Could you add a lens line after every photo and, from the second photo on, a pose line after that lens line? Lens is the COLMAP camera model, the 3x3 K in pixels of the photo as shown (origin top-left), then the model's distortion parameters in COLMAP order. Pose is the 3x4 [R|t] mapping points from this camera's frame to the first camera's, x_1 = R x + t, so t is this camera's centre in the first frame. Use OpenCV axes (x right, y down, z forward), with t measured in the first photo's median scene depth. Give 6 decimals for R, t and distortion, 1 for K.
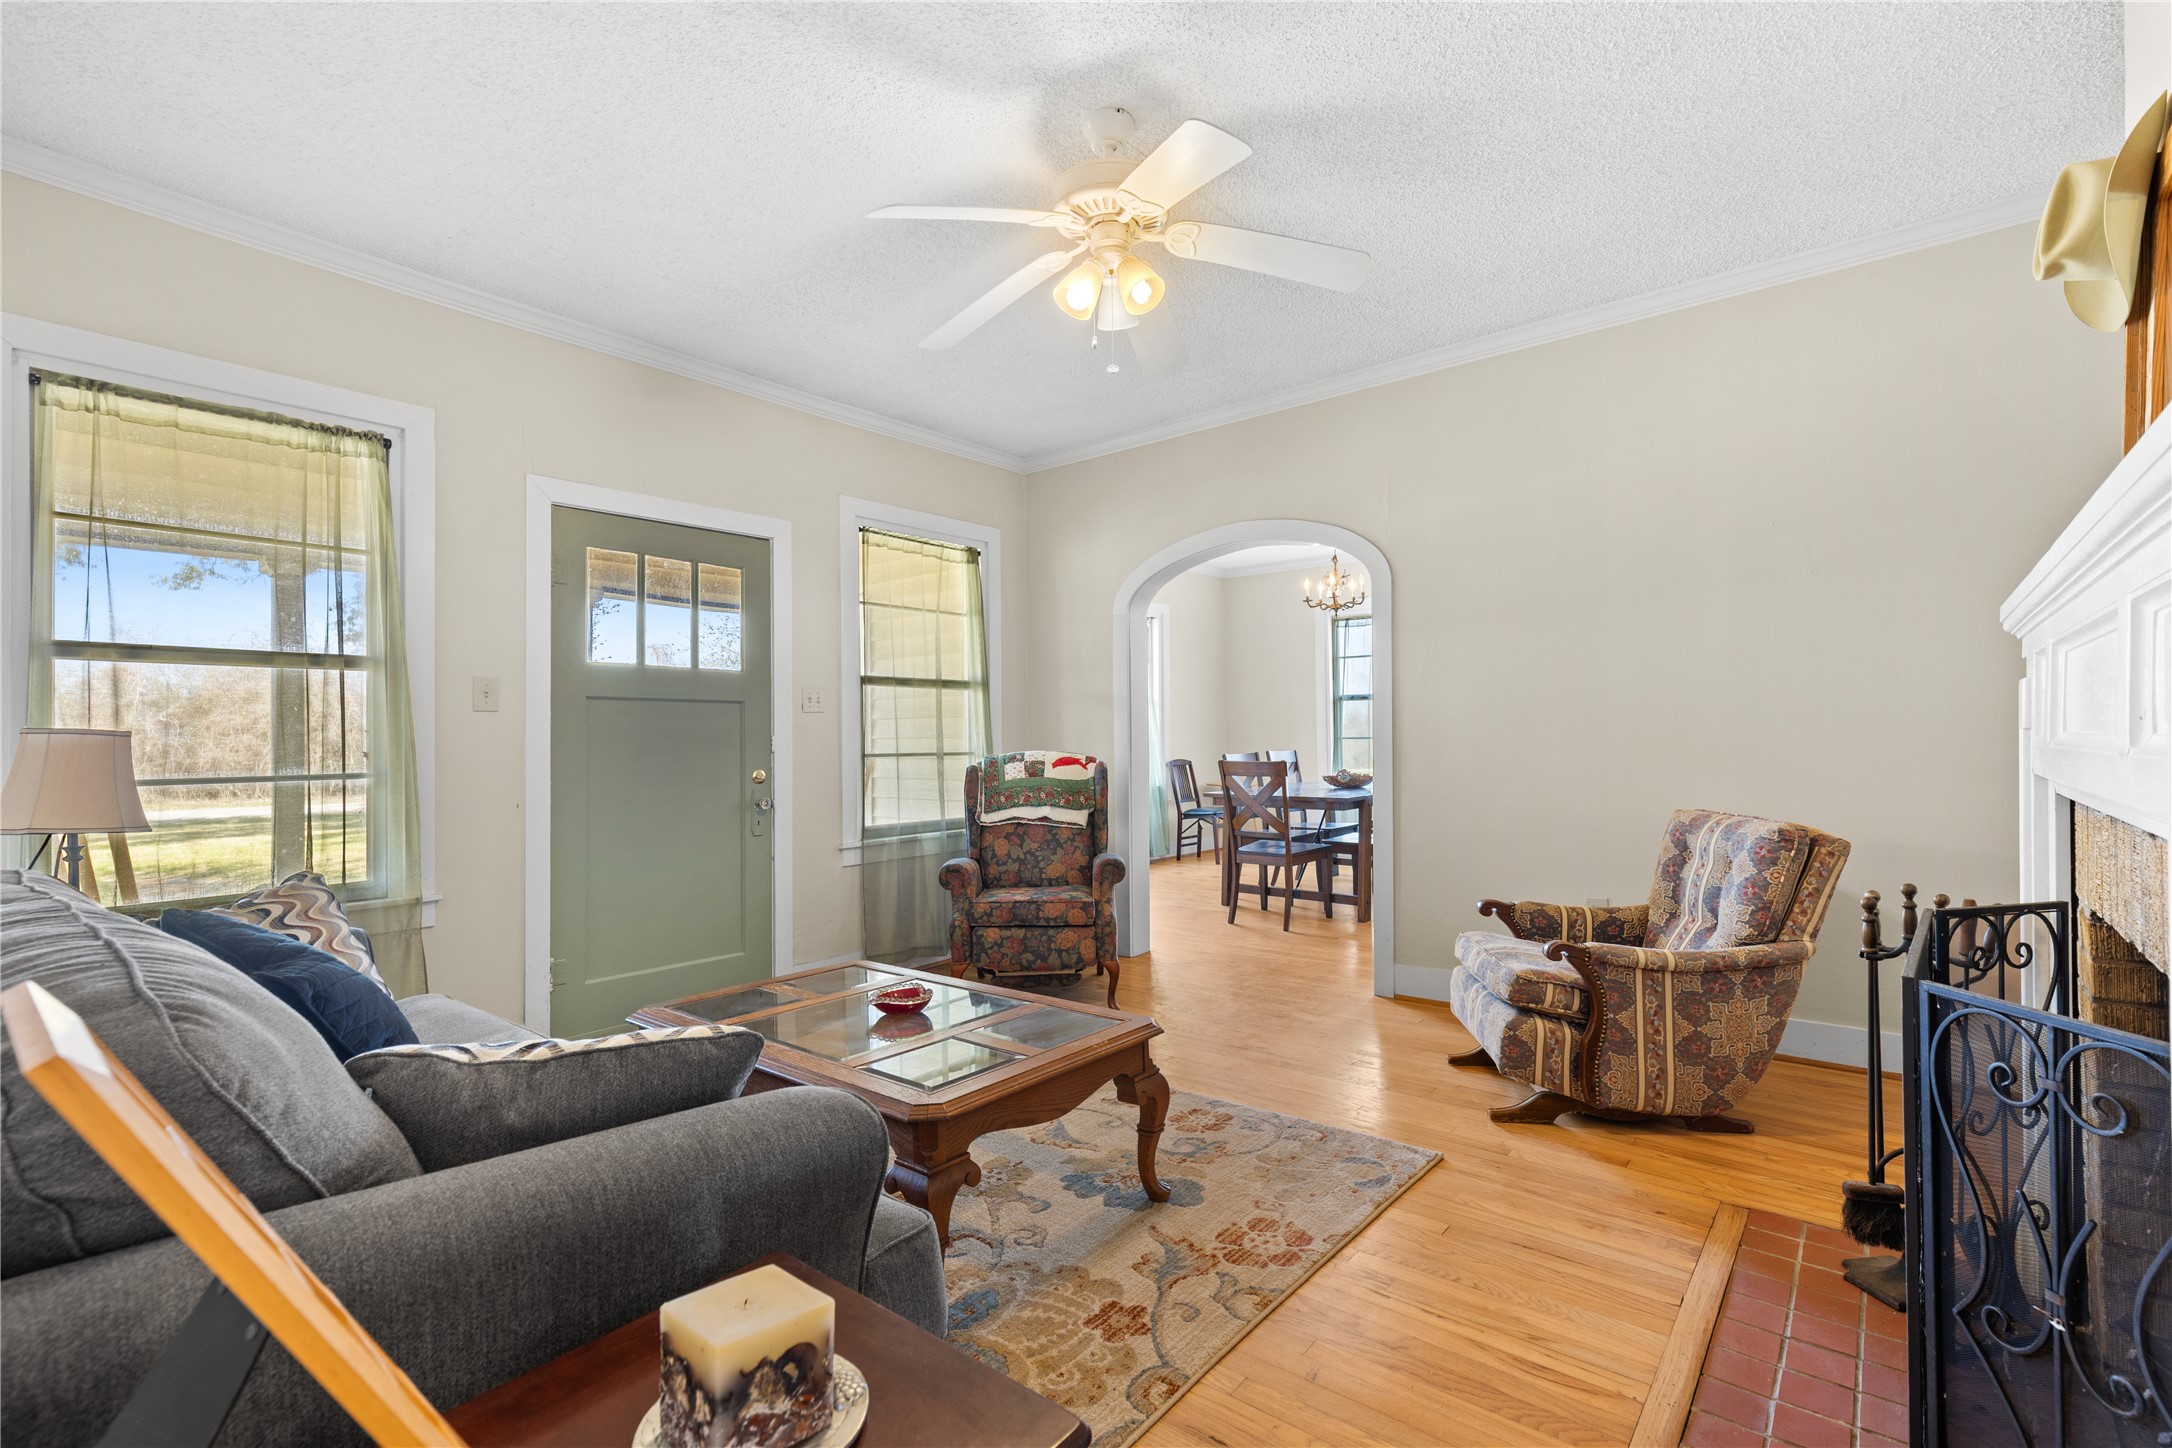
lens RADIAL K [[996.6, 0, 1085.9], [0, 996.6, 726.9], [0, 0, 1]] dist [-0.006989, -0.000695]
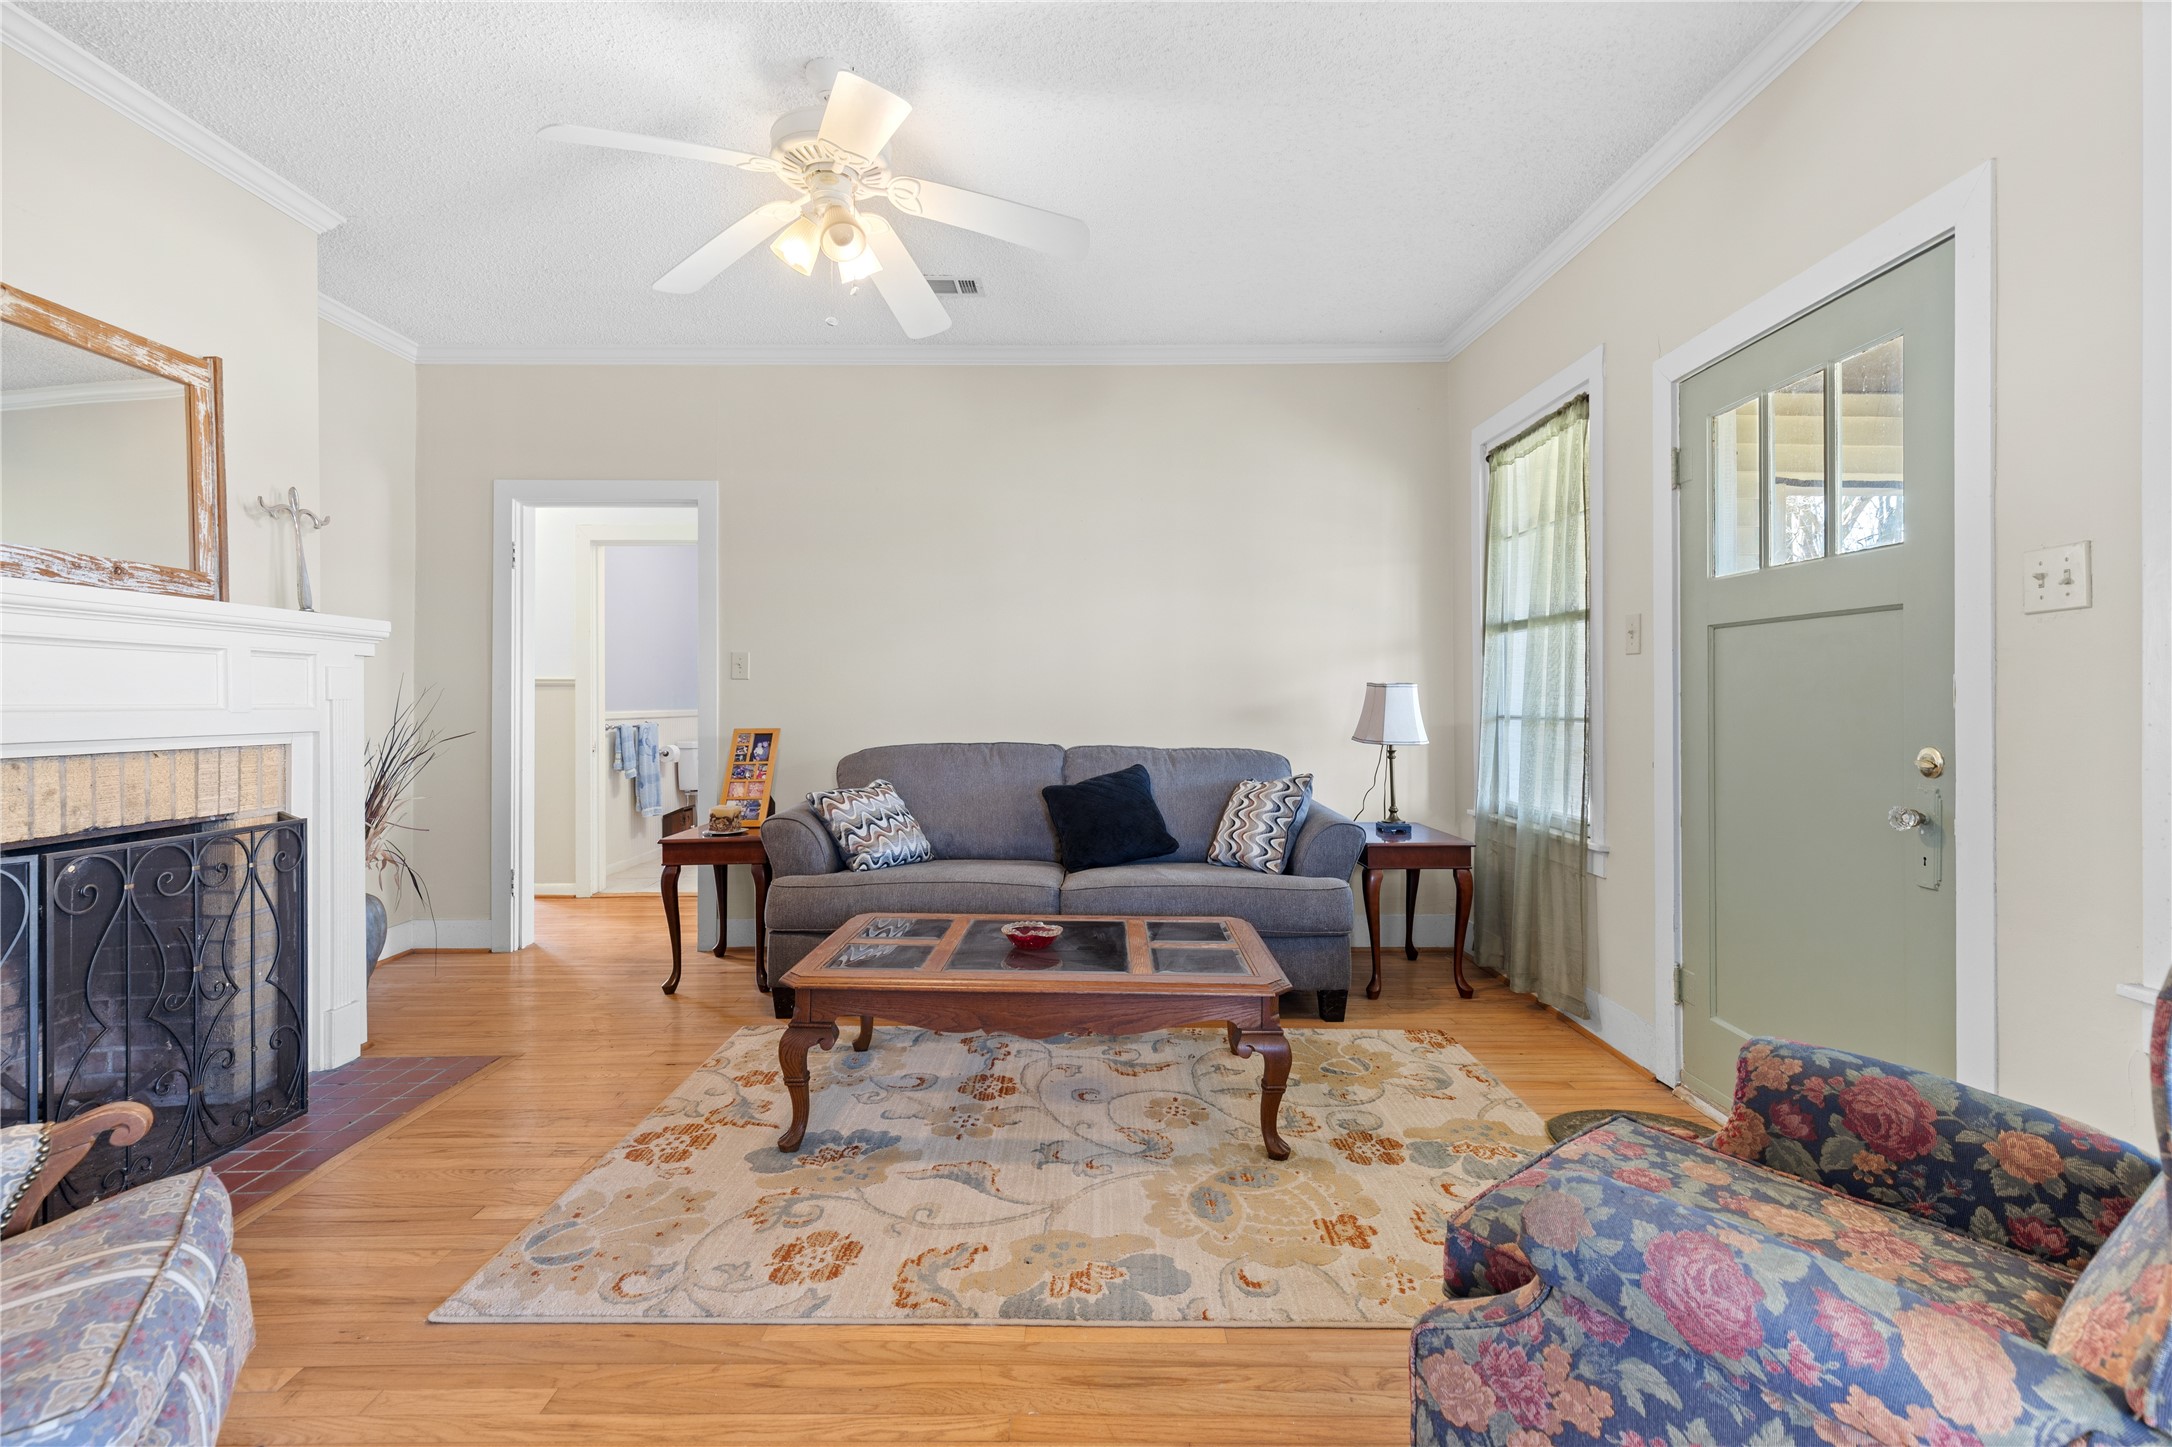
lens RADIAL K [[996.6, 0, 1091.9], [0, 996.6, 708.8], [0, 0, 1]] dist [-0.006989, -0.000695]
pose [[-0.768346, 0.019955, -0.639724, 0.516738], [0.016081, 0.999800, 0.011873, 0.022400], [0.639833, -0.001165, -0.768513, 2.147590]]
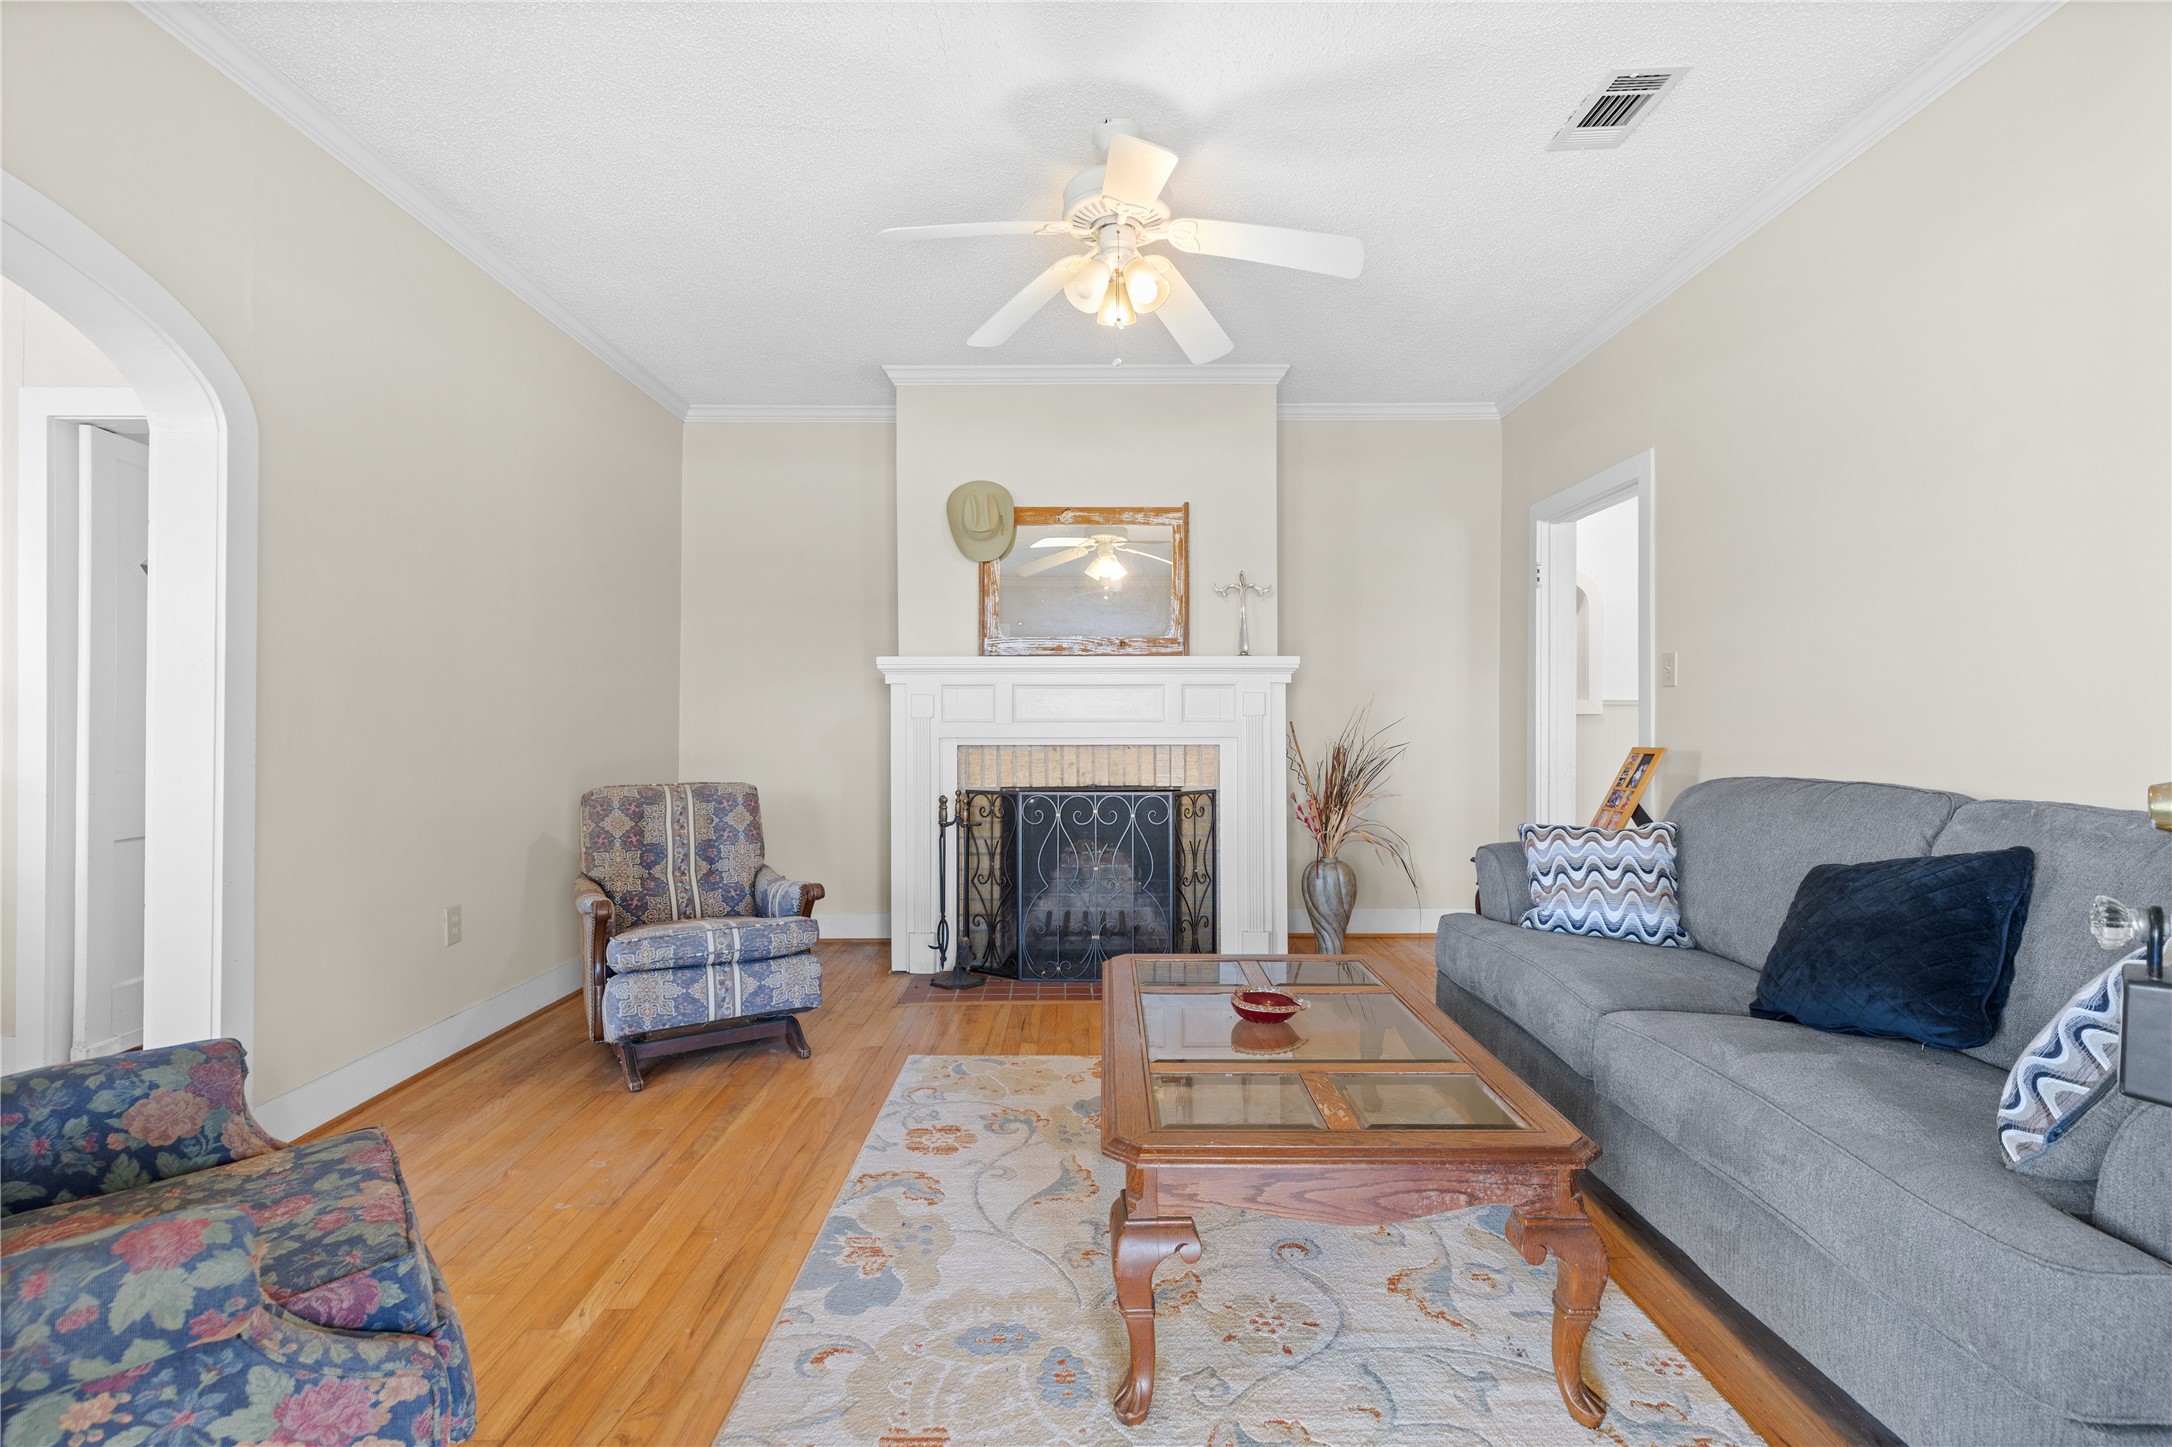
lens RADIAL K [[996.6, 0, 1093.4], [0, 996.6, 725.5], [0, 0, 1]] dist [-0.006989, -0.000695]
pose [[-0.627558, 0.014885, 0.778428, -0.868821], [0.006122, 0.999881, -0.014183, 0.054597], [-0.778546, -0.004135, -0.627574, 1.896546]]
